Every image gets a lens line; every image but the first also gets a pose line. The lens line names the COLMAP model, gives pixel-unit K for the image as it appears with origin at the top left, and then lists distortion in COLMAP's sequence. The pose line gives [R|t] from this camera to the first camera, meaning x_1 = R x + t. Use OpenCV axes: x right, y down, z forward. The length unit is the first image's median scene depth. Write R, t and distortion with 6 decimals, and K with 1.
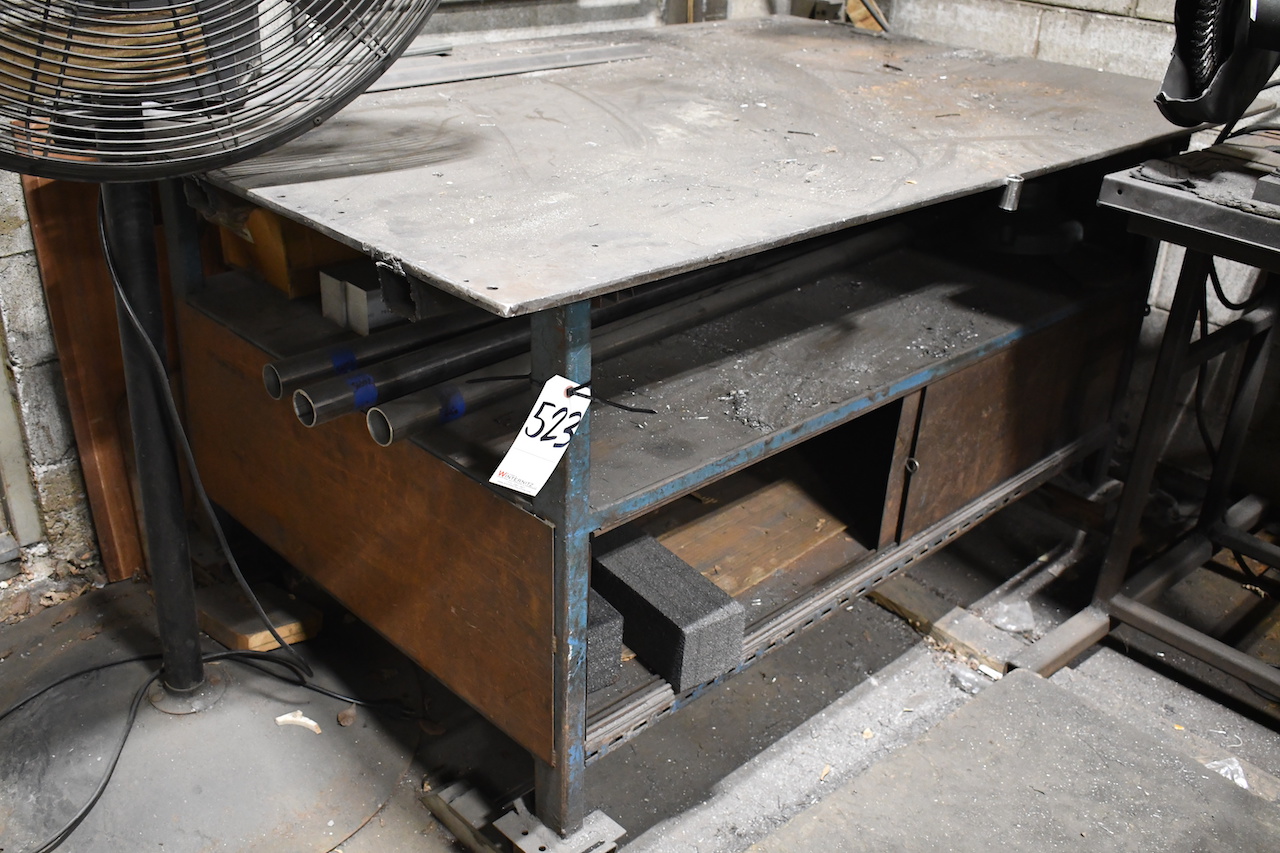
lens RADIAL K [[1213.1, 0, 639.7], [0, 1213.1, 427.2], [0, 0, 1]] dist [-0.042640, 0.000000]
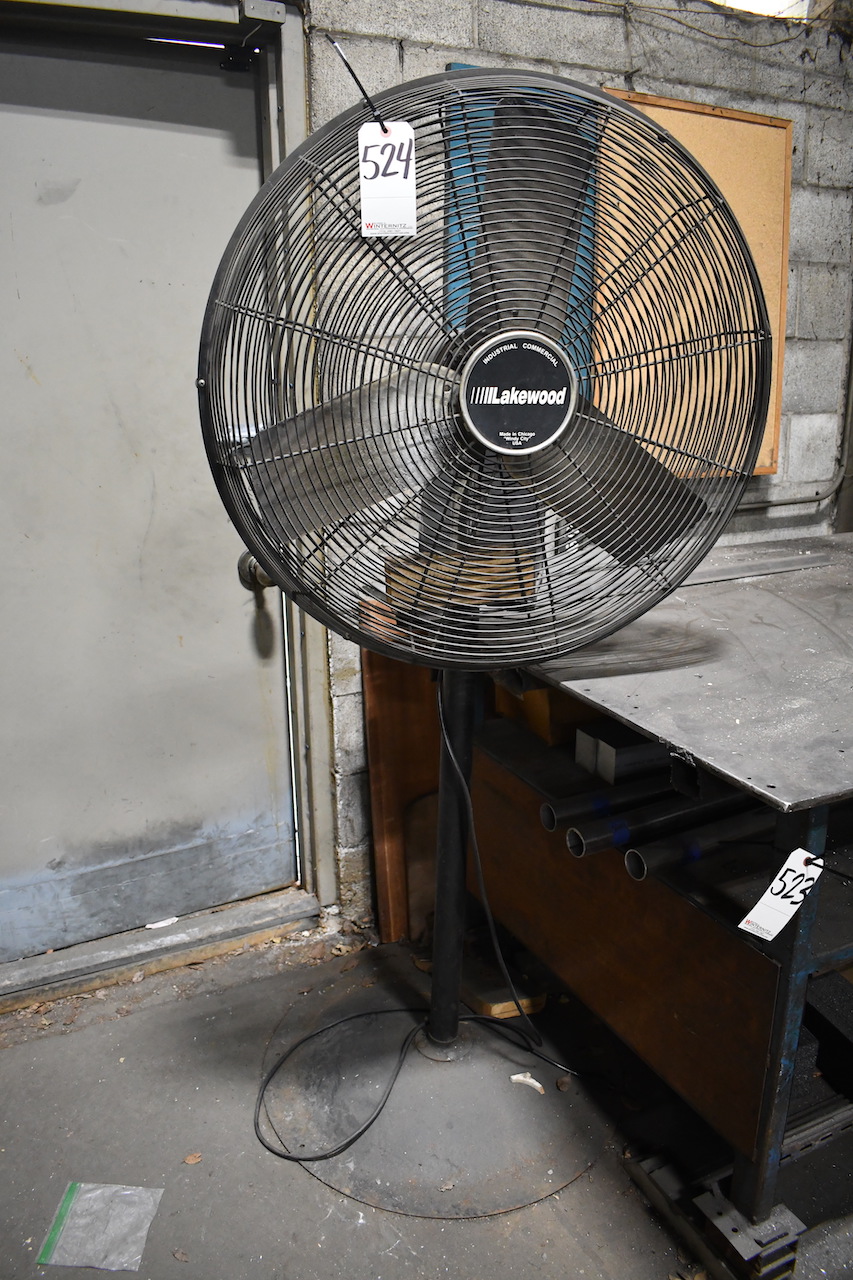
lens RADIAL K [[1008.4, 0, 427.4], [0, 1008.4, 640.6], [0, 0, 1]] dist [-0.063845, -0.004923]
pose [[0.952922, 0.050776, -0.298932, -0.101061], [-0.099155, 0.983858, -0.148967, -0.045653], [0.286543, 0.171595, 0.942575, -0.090156]]
